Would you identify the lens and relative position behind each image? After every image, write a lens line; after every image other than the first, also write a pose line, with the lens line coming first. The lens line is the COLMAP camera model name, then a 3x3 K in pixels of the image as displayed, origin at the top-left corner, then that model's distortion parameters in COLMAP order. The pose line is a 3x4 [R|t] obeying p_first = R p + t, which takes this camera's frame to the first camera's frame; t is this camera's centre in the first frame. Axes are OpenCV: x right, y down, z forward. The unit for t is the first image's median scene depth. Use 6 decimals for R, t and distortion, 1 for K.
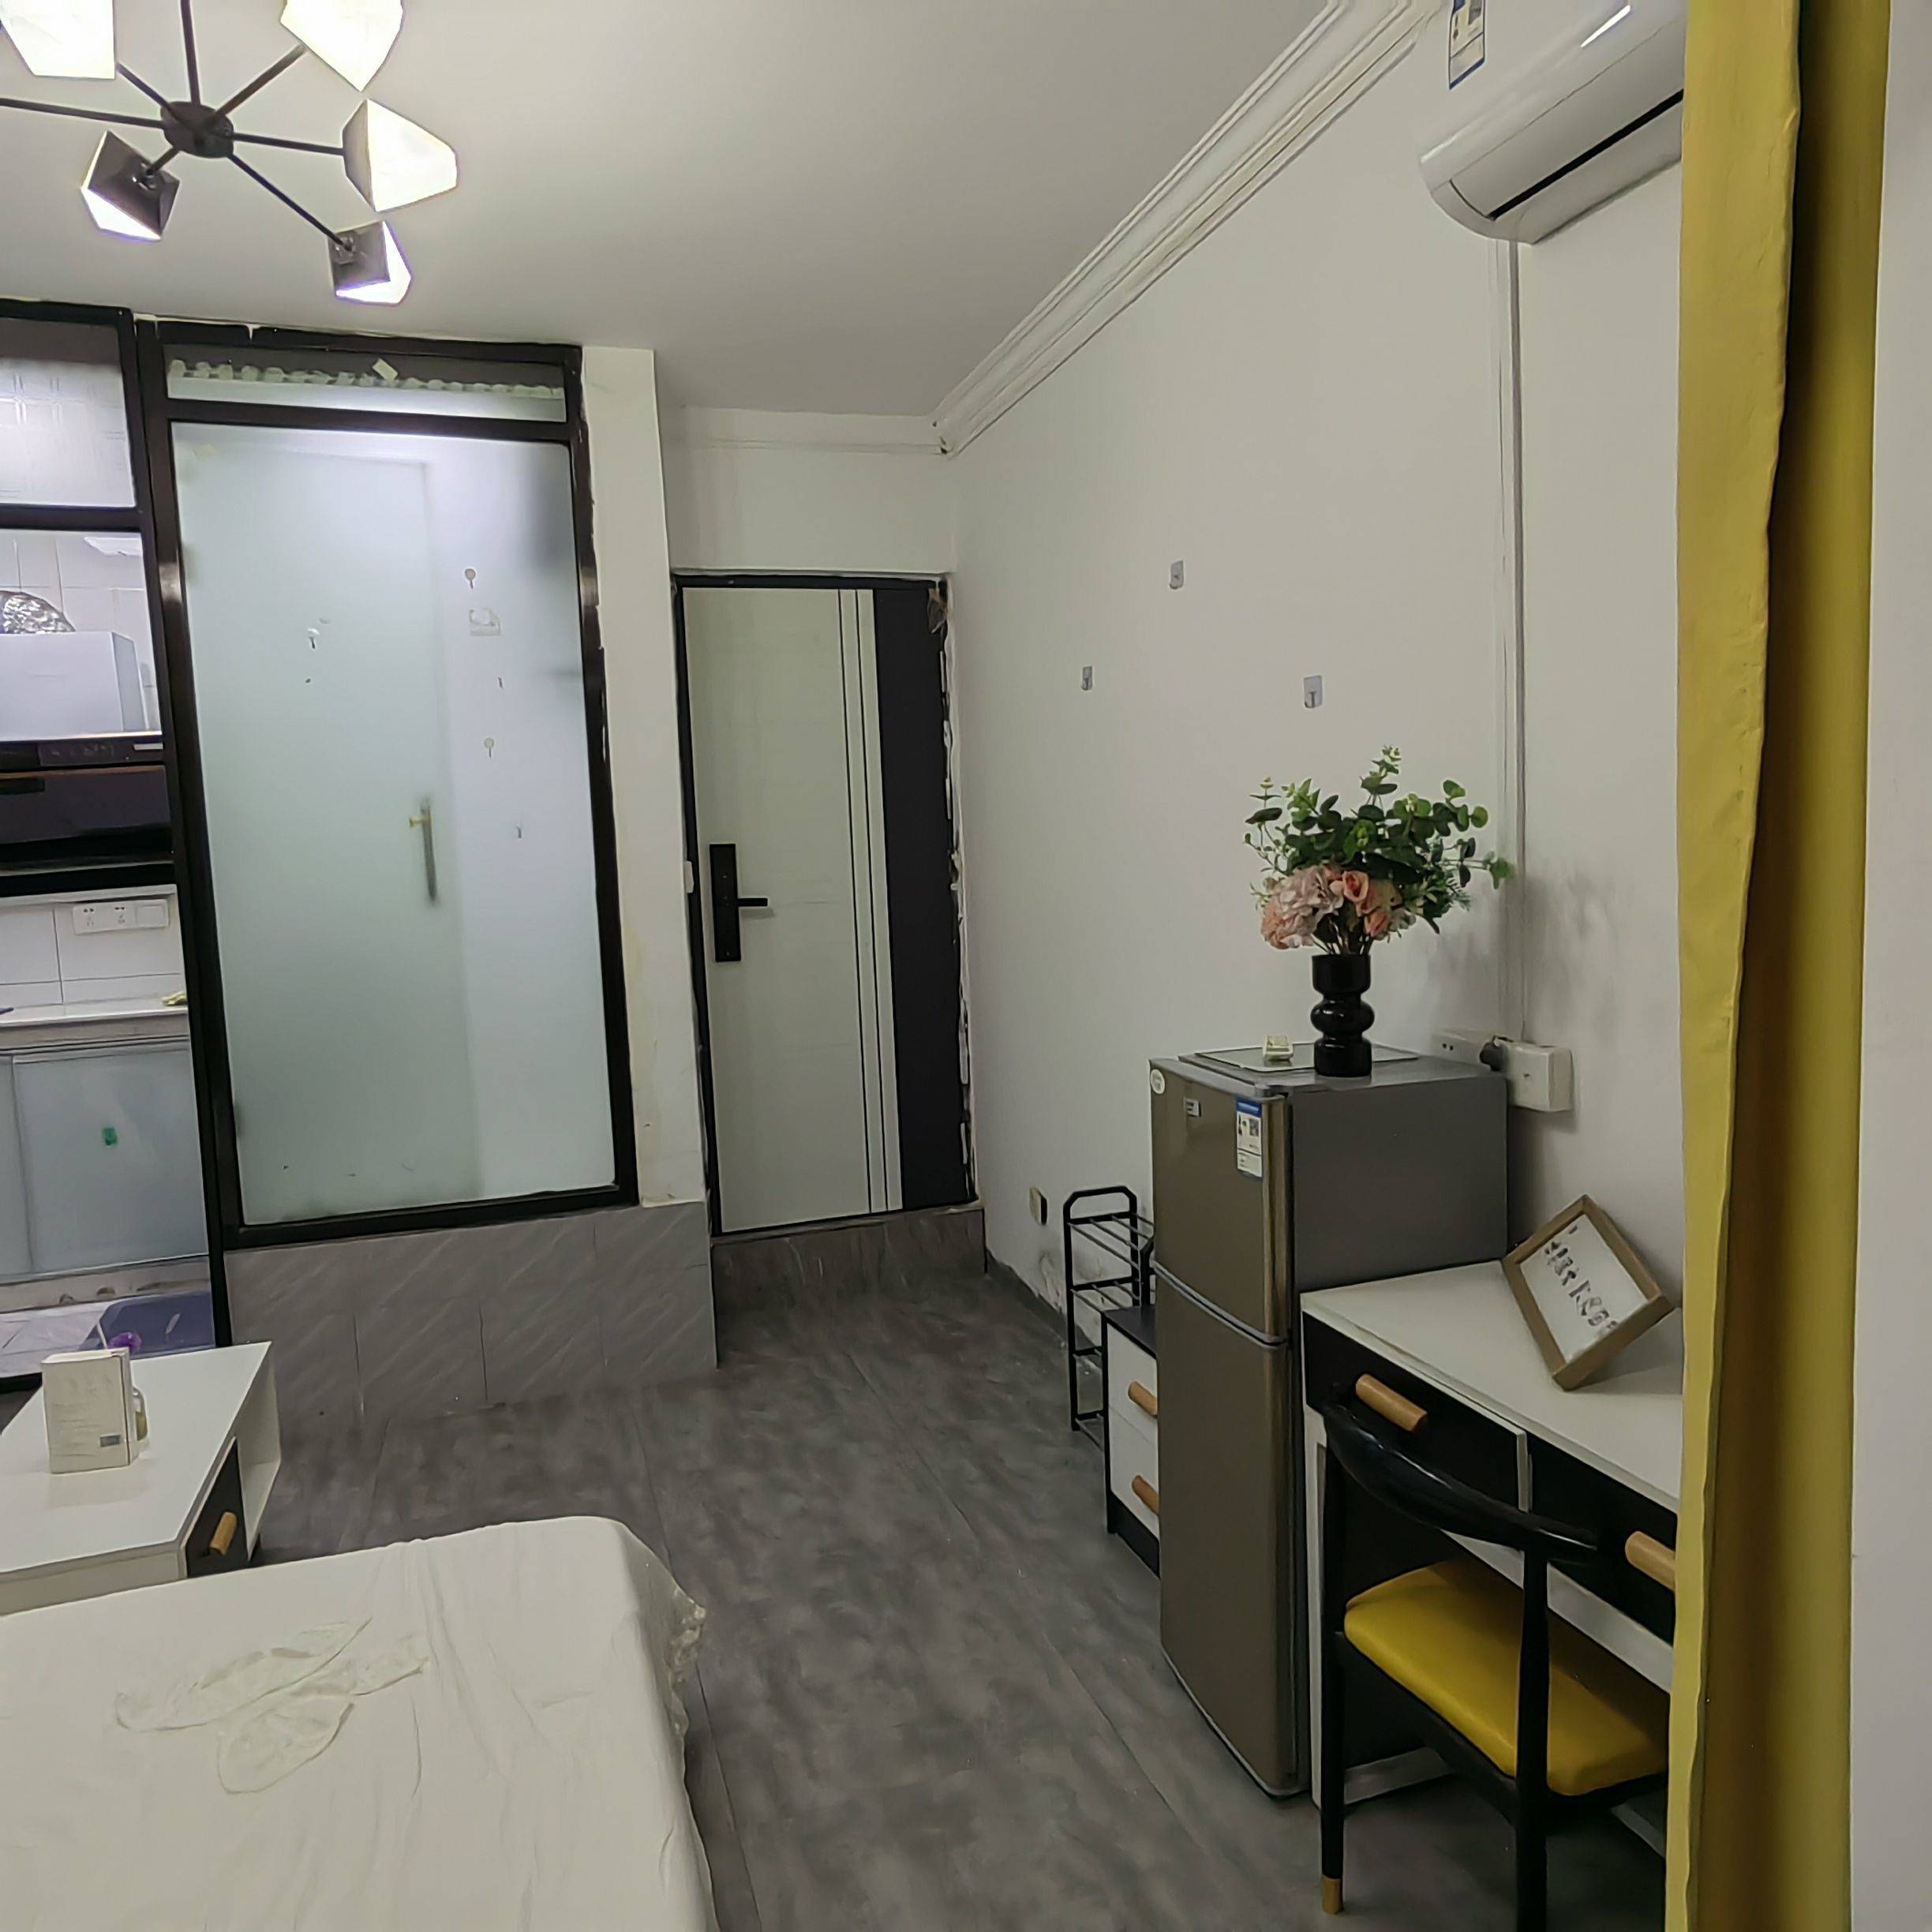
lens RADIAL K [[1374.2, 0, 959.7], [0, 1374.2, 963.5], [0, 0, 1]] dist [-0.045871, 0.044217]
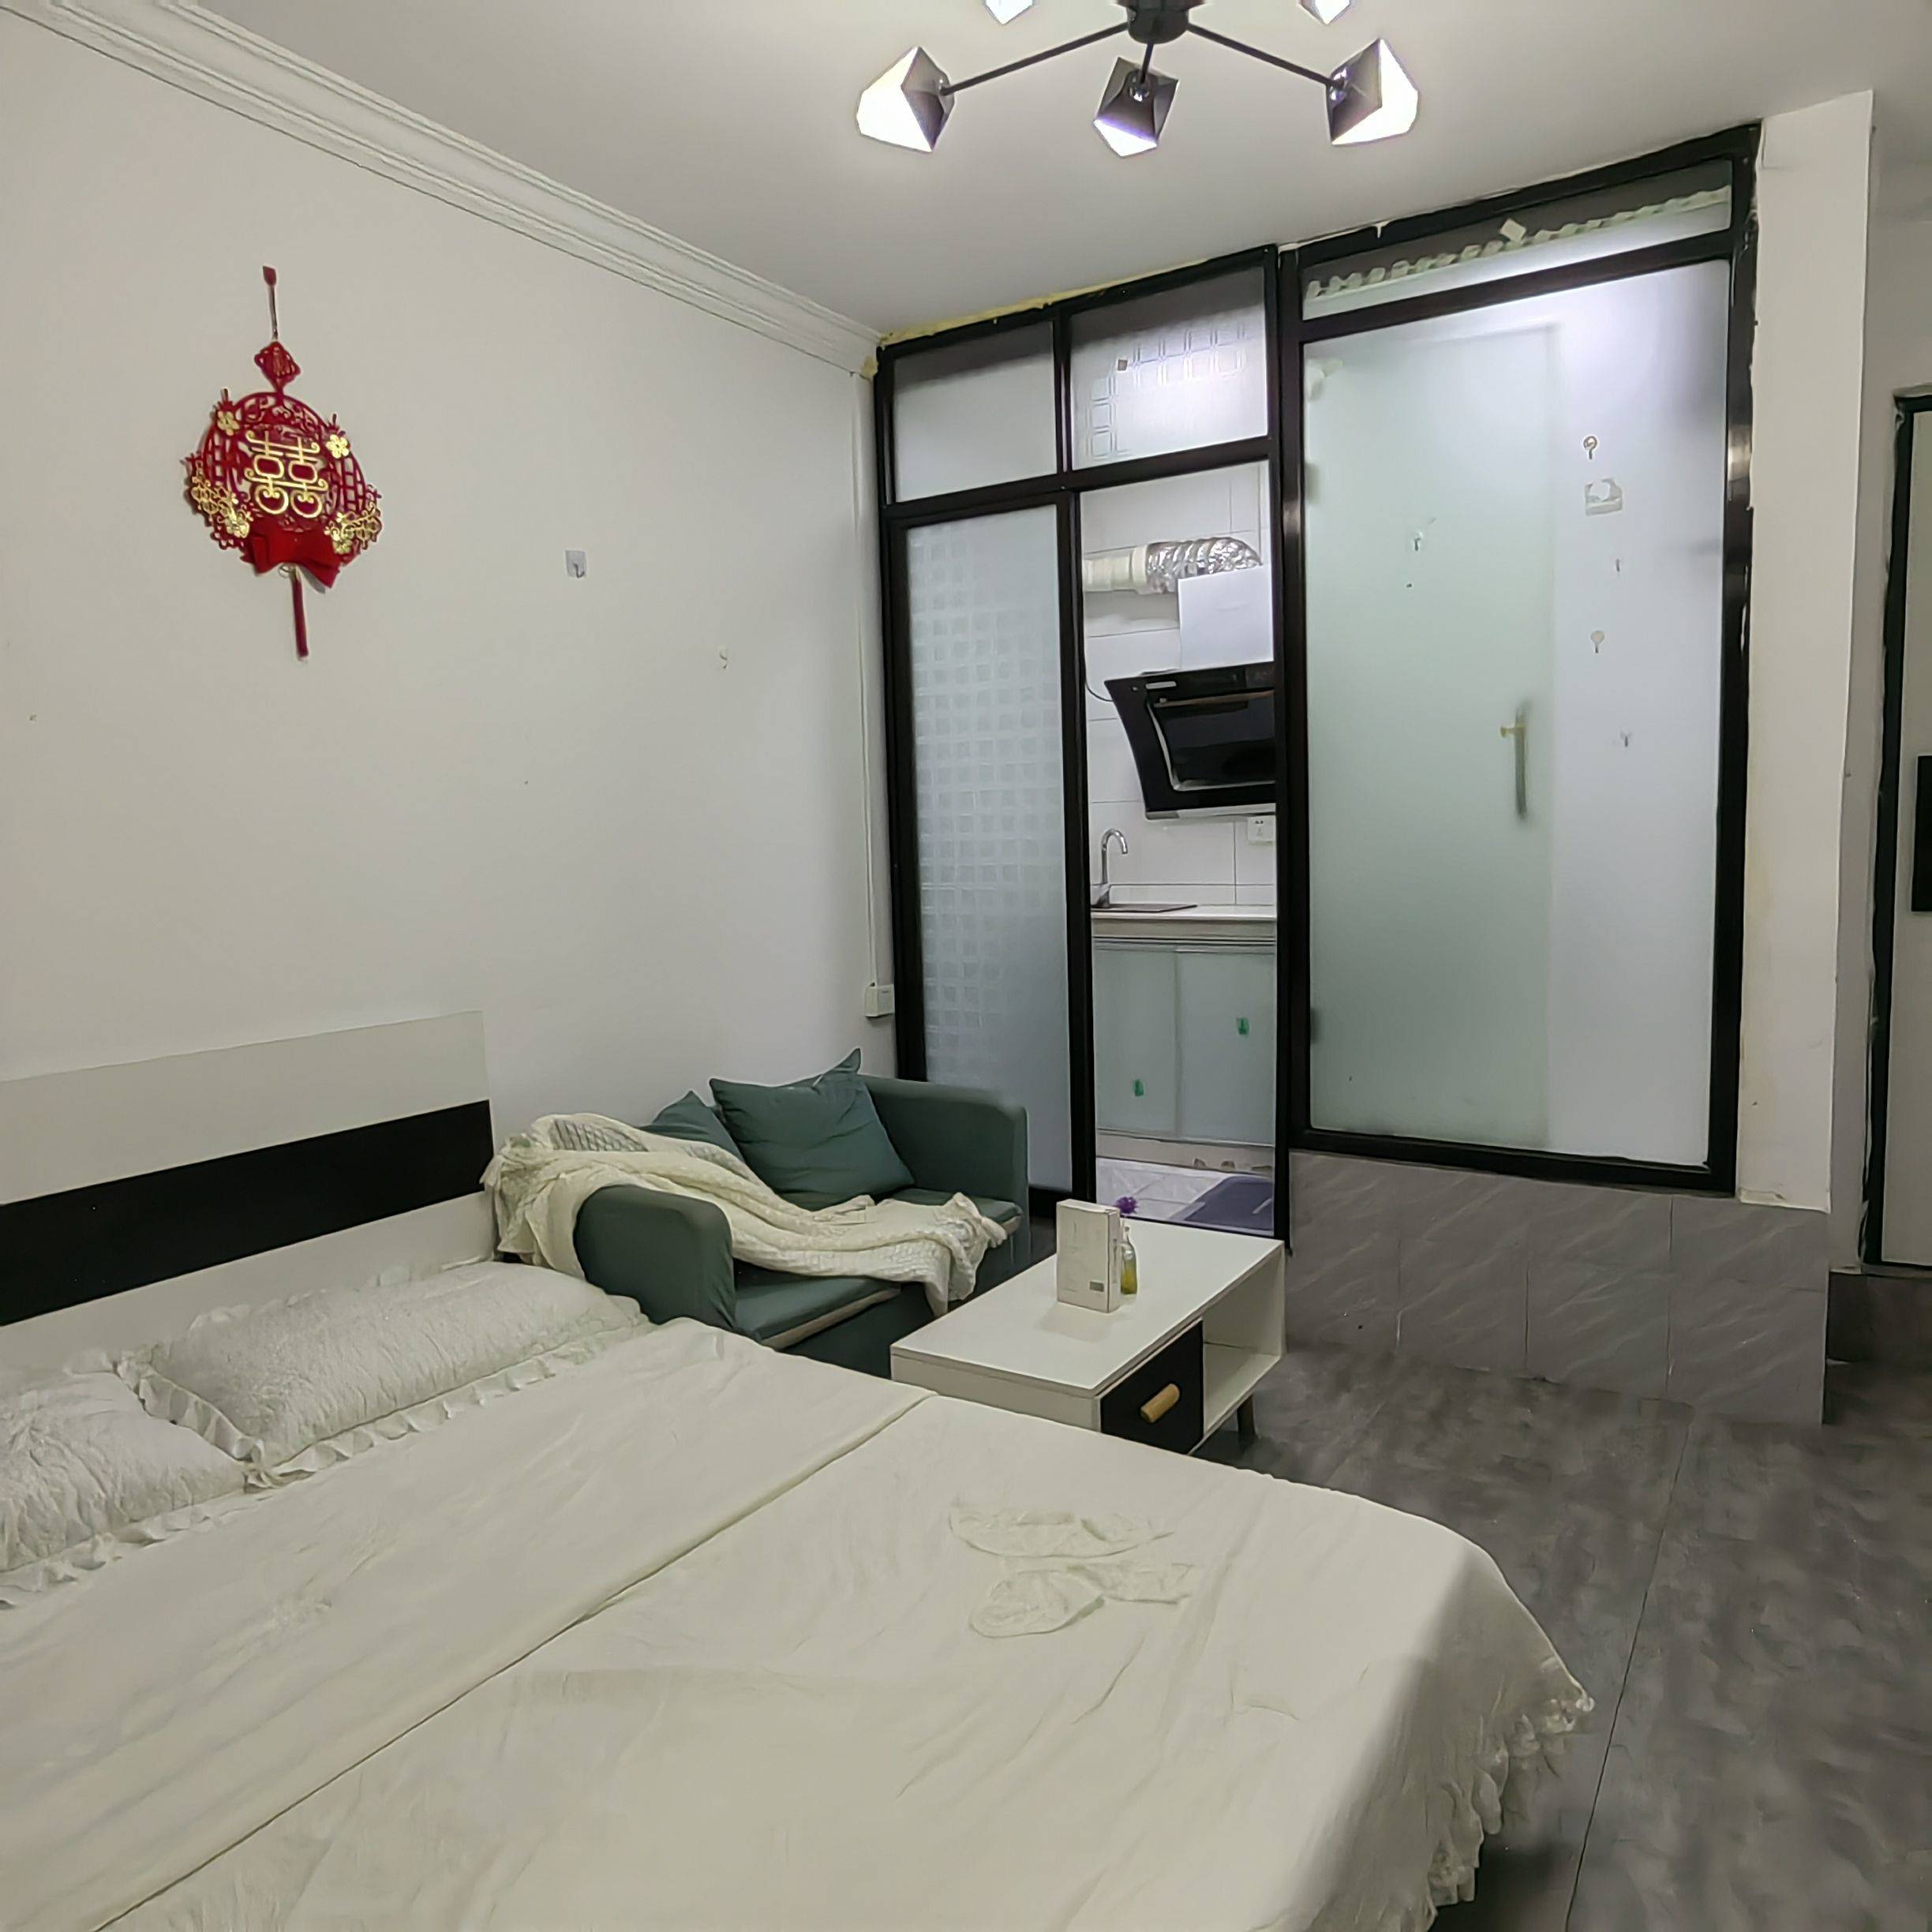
lens RADIAL K [[1374.2, 0, 959.1], [0, 1374.2, 964.2], [0, 0, 1]] dist [-0.045871, 0.044217]
pose [[0.622517, 0.102940, -0.775807, 0.109656], [-0.066333, 0.994685, 0.078756, 0.005504], [0.779790, 0.002435, 0.626036, 0.153394]]
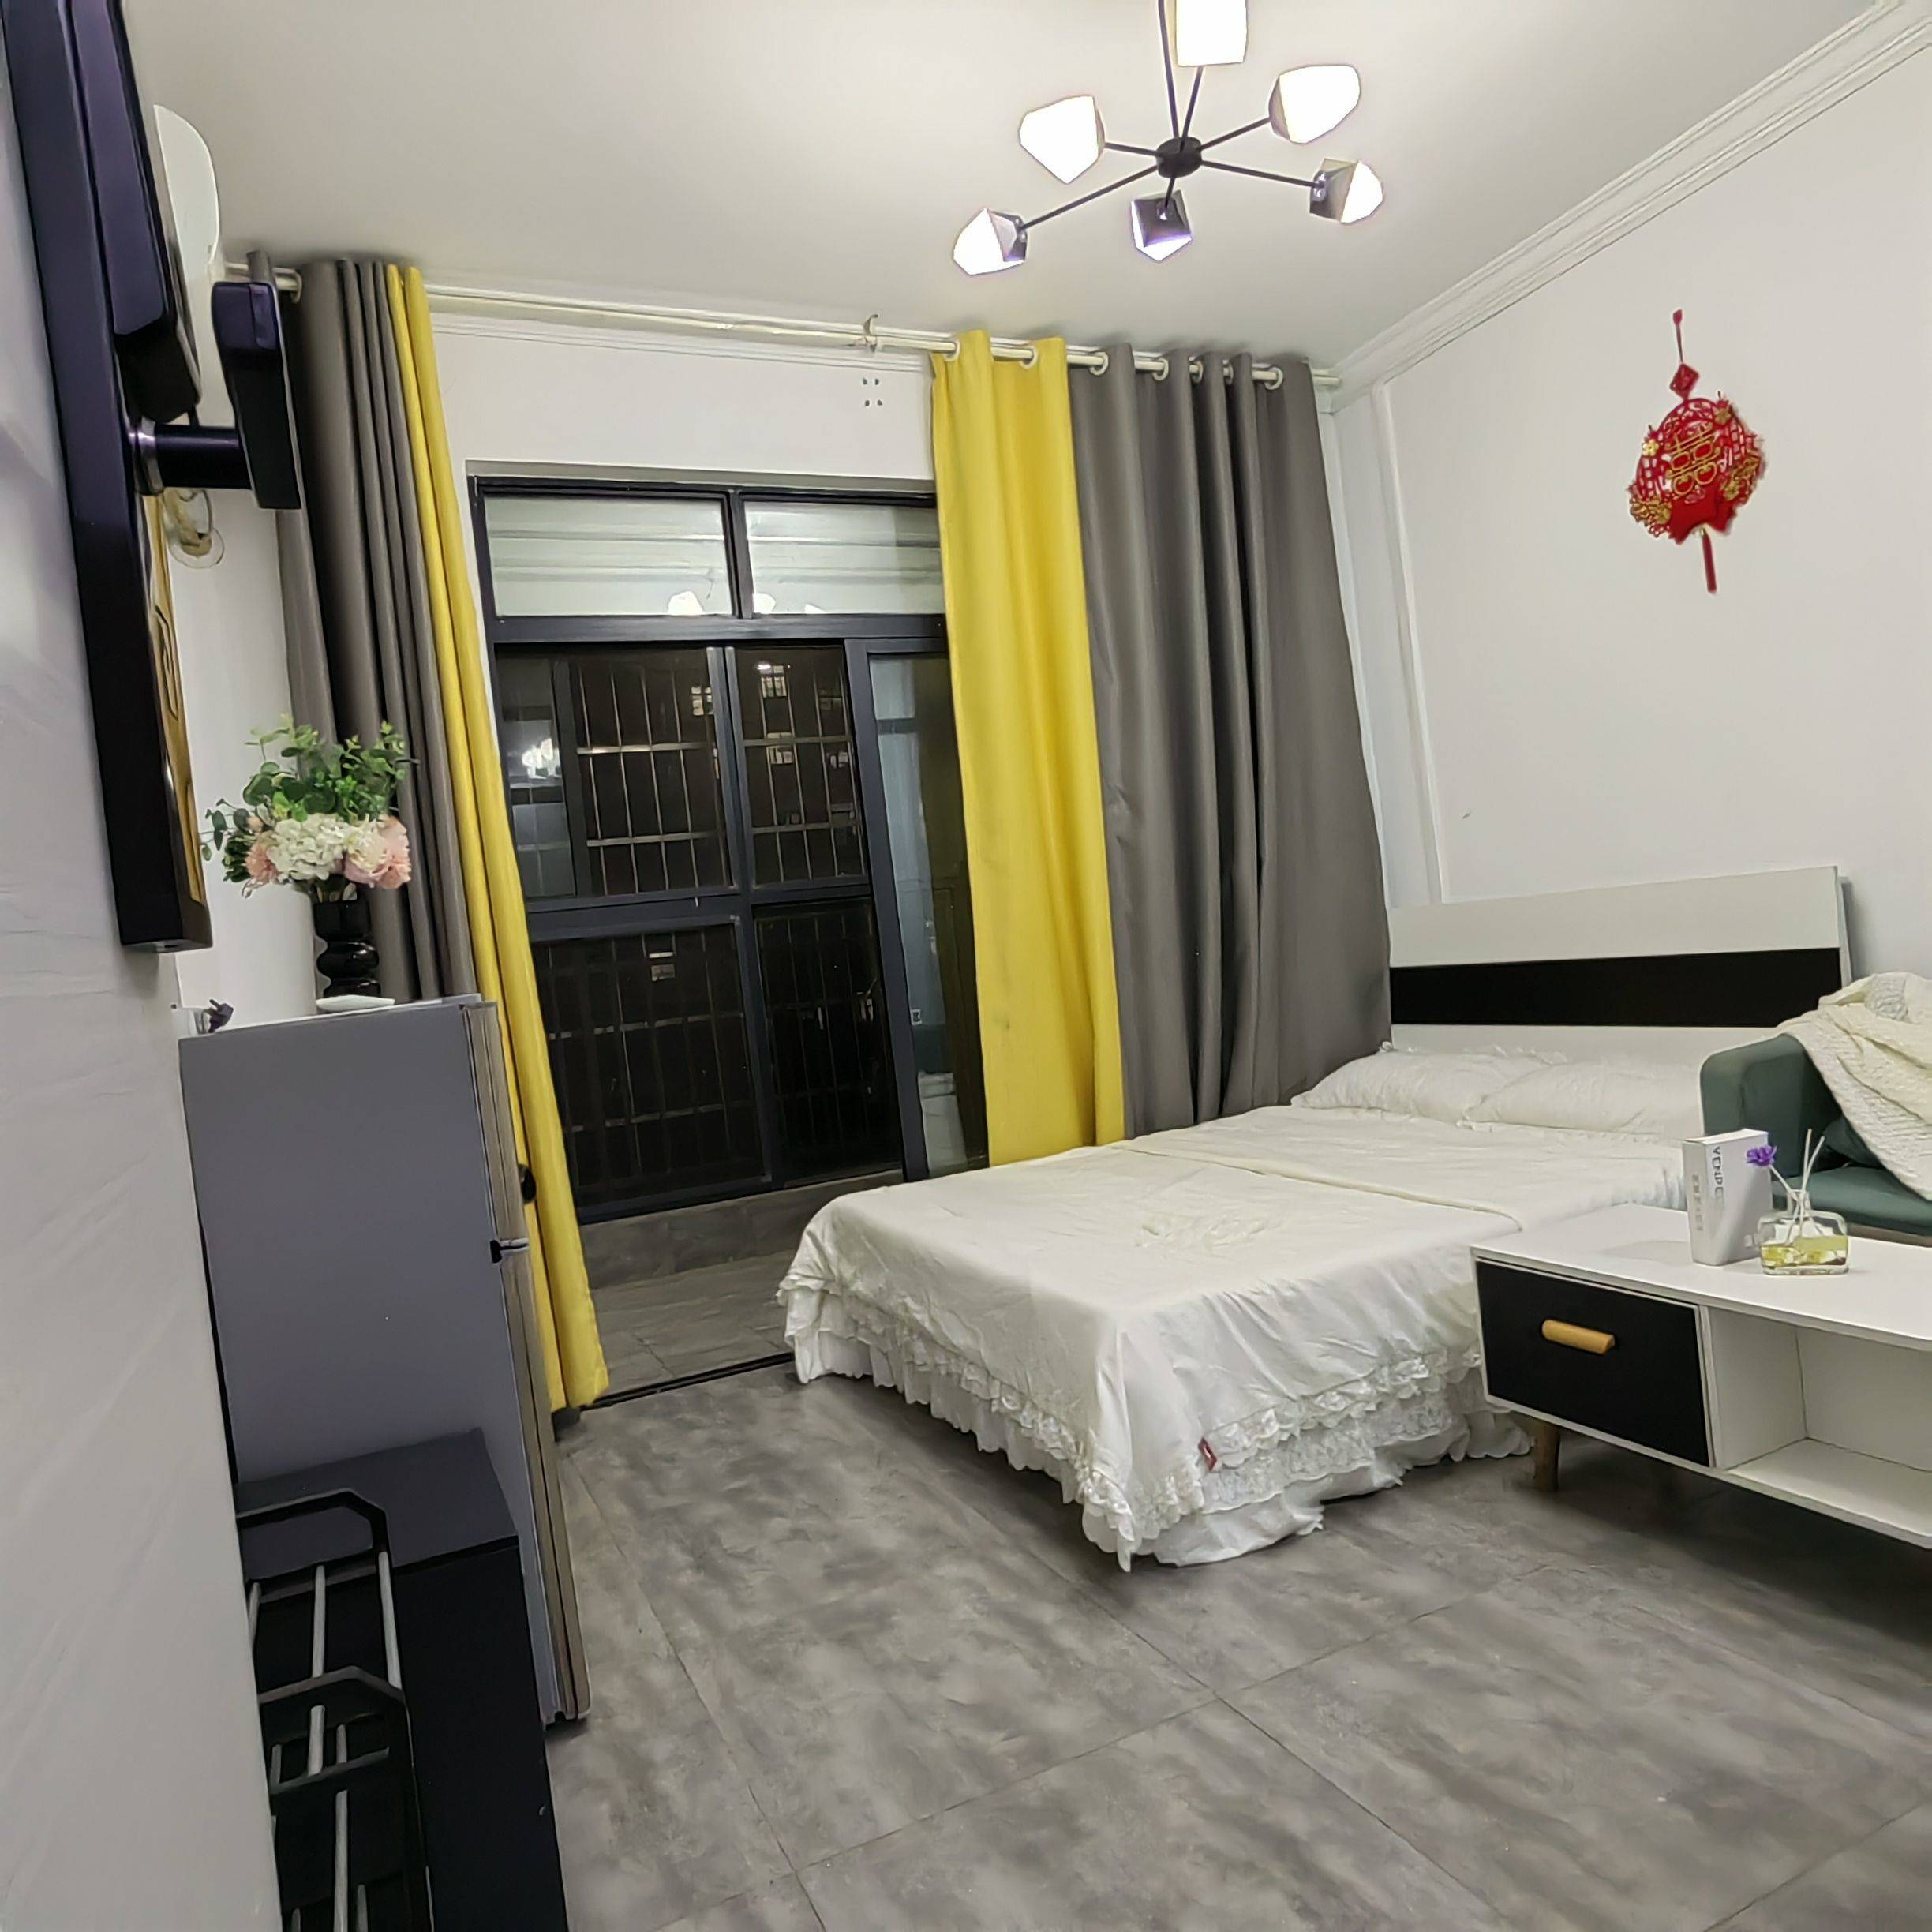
lens RADIAL K [[1374.2, 0, 957.0], [0, 1374.2, 955.5], [0, 0, 1]] dist [-0.045871, 0.044217]
pose [[-0.981806, 0.157733, -0.105721, -0.041893], [0.147110, 0.983874, 0.101737, -0.001639], [0.120063, 0.084333, -0.989178, 1.359561]]
